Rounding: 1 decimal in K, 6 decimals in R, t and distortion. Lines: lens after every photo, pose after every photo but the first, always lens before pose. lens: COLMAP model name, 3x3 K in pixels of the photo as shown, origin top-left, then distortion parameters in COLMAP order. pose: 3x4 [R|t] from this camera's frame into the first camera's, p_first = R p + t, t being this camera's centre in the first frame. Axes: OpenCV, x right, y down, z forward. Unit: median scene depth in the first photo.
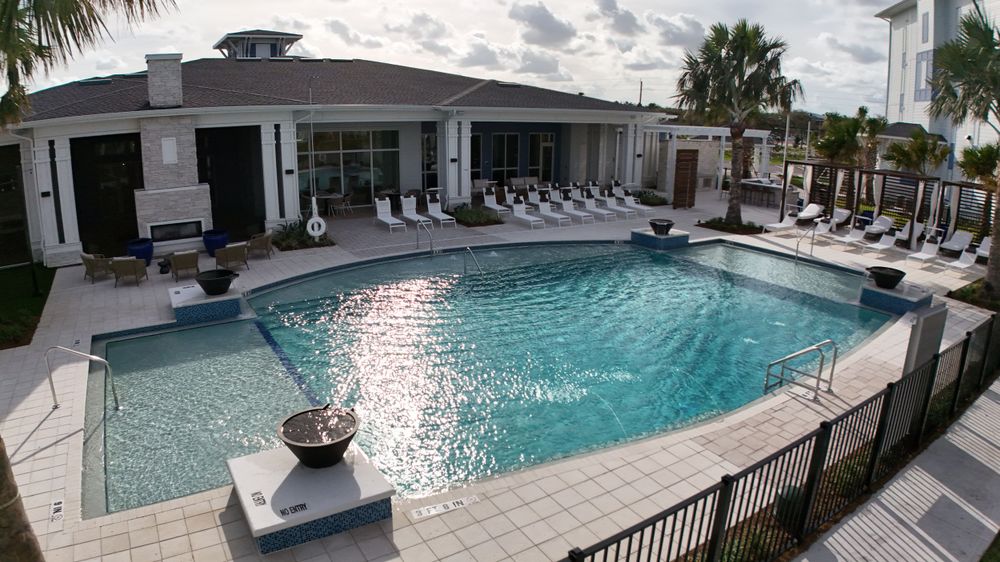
lens RADIAL K [[617.4, 0, 501.4], [0, 617.4, 285.4], [0, 0, 1]] dist [-0.199821, 0.033619]
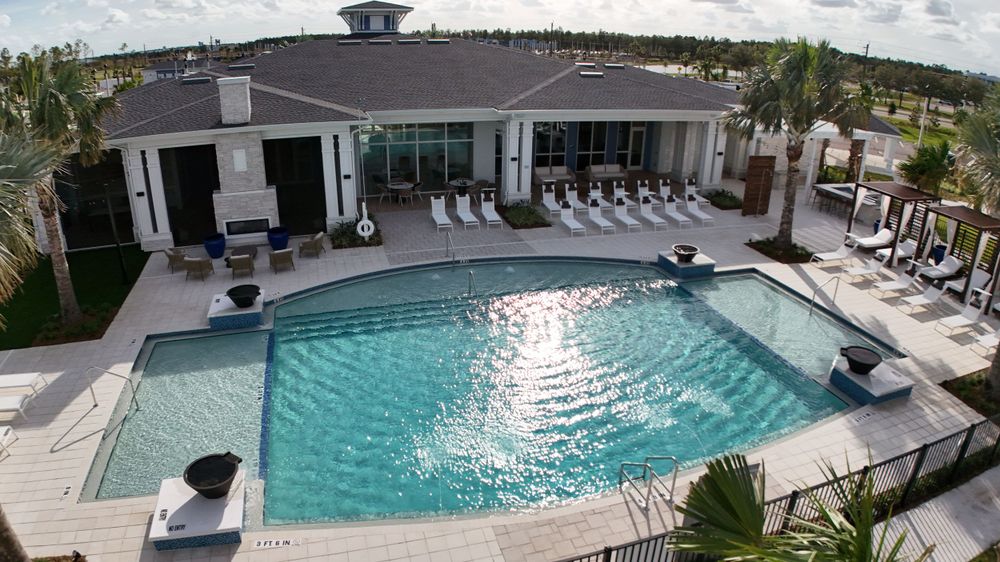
lens RADIAL K [[613.8, 0, 498.8], [0, 613.8, 285.6], [0, 0, 1]] dist [-0.174970, 0.005993]
pose [[0.961388, 0.109661, -0.252405, 0.256076], [-0.078717, 0.988435, 0.129615, -0.171193], [0.263700, -0.104742, 0.958901, -0.049212]]
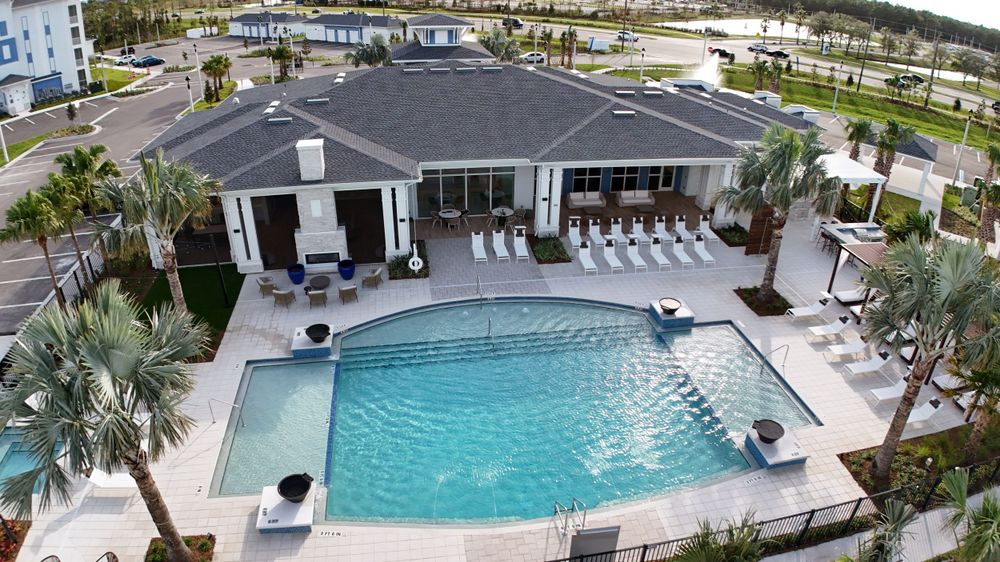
lens RADIAL K [[613.8, 0, 498.8], [0, 613.8, 285.6], [0, 0, 1]] dist [-0.174970, 0.005993]
pose [[0.916628, 0.193073, -0.350024, 0.417280], [-0.110966, 0.964108, 0.241208, -0.449300], [0.384032, -0.182257, 0.905153, -0.254504]]
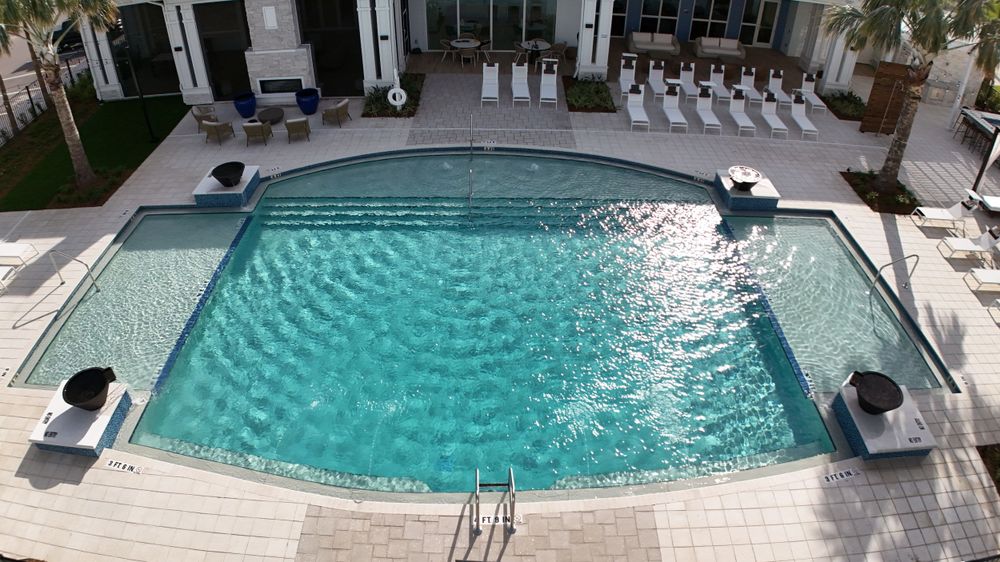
lens RADIAL K [[617.4, 0, 501.4], [0, 617.4, 285.4], [0, 0, 1]] dist [-0.199821, 0.033619]
pose [[0.840924, 0.339762, -0.421199, 0.425395], [-0.150842, 0.894655, 0.420523, -0.291671], [0.519705, -0.290094, 0.803587, 0.176055]]
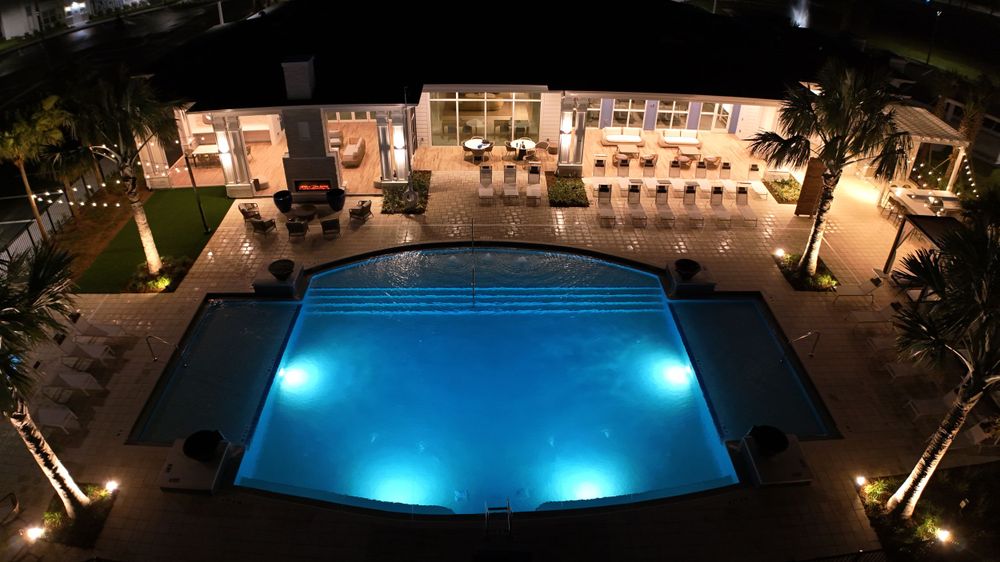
lens RADIAL K [[613.8, 0, 498.8], [0, 613.8, 285.6], [0, 0, 1]] dist [-0.174970, 0.005993]
pose [[0.848072, 0.308425, -0.430869, 0.506507], [-0.146283, 0.917818, 0.369068, -0.465074], [0.509290, -0.249967, 0.823493, -0.018623]]
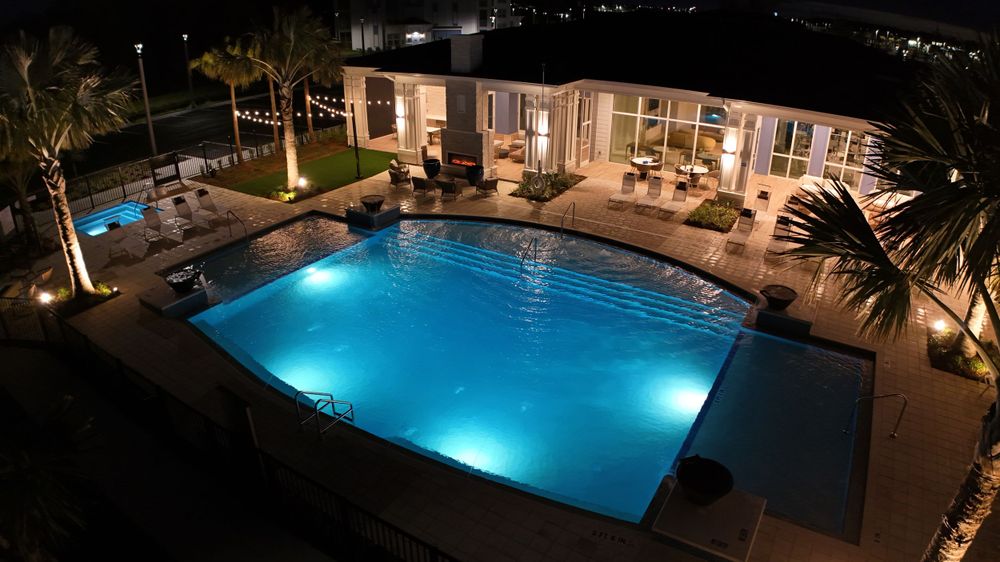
lens RADIAL K [[613.8, 0, 498.8], [0, 613.8, 285.6], [0, 0, 1]] dist [-0.174970, 0.005993]
pose [[0.419264, 0.390253, -0.819708, 0.823102], [-0.243972, 0.918116, 0.312317, -0.303434], [0.874469, 0.069042, 0.480143, 0.357467]]
